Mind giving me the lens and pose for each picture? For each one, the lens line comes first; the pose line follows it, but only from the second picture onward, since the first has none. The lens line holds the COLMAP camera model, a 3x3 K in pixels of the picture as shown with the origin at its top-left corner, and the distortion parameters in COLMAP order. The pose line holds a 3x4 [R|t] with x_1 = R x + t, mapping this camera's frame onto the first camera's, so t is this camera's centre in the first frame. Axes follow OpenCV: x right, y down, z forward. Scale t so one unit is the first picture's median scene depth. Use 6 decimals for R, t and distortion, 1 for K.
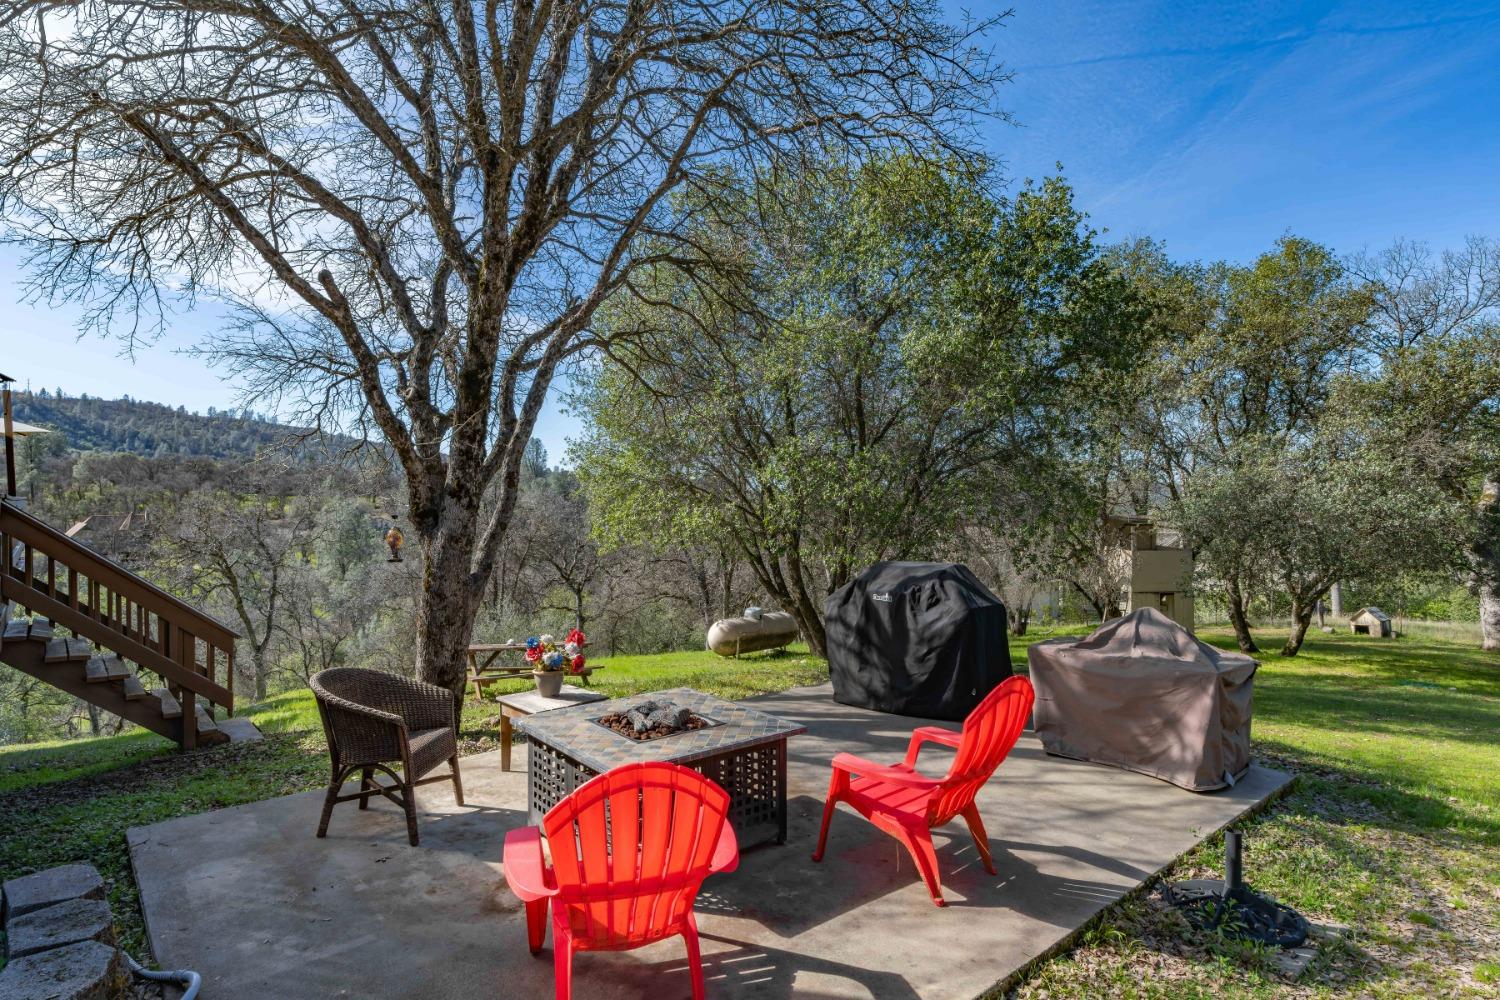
lens RADIAL K [[813.6, 0, 733.7], [0, 813.6, 501.4], [0, 0, 1]] dist [-0.001331, -0.000320]
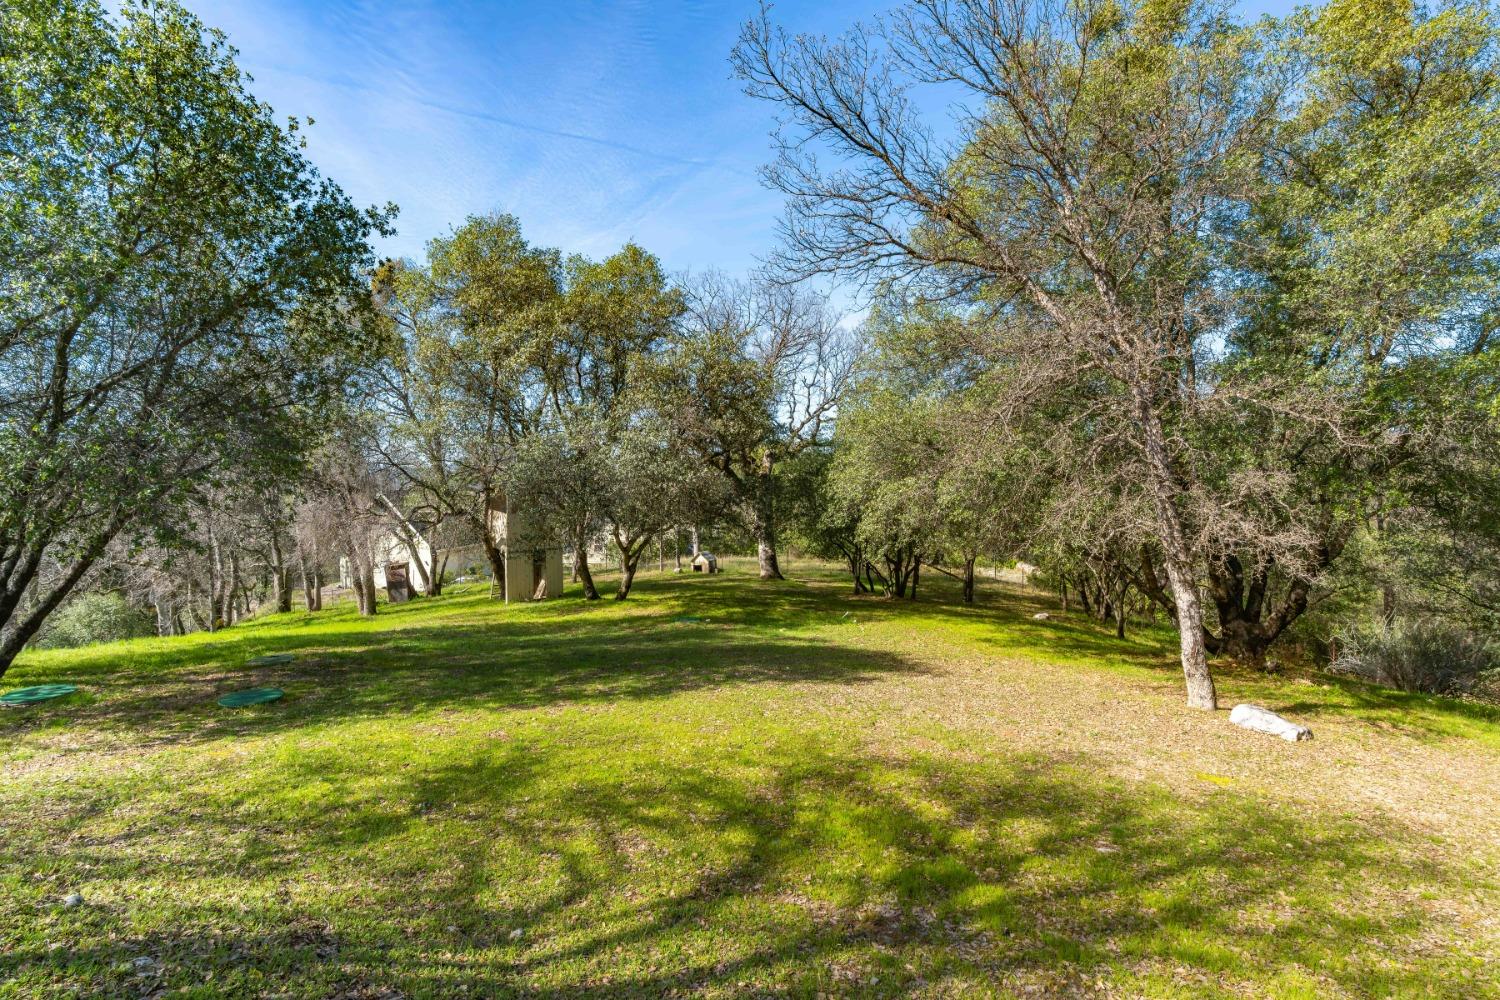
lens RADIAL K [[678.8, 0, 747.1], [0, 678.8, 496.6], [0, 0, 1]] dist [-0.010199, 0.003792]
pose [[0.789303, -0.009417, 0.613932, 0.251395], [-0.011689, 0.999471, 0.030359, 0.010770], [-0.613893, -0.031138, 0.788775, 0.135545]]
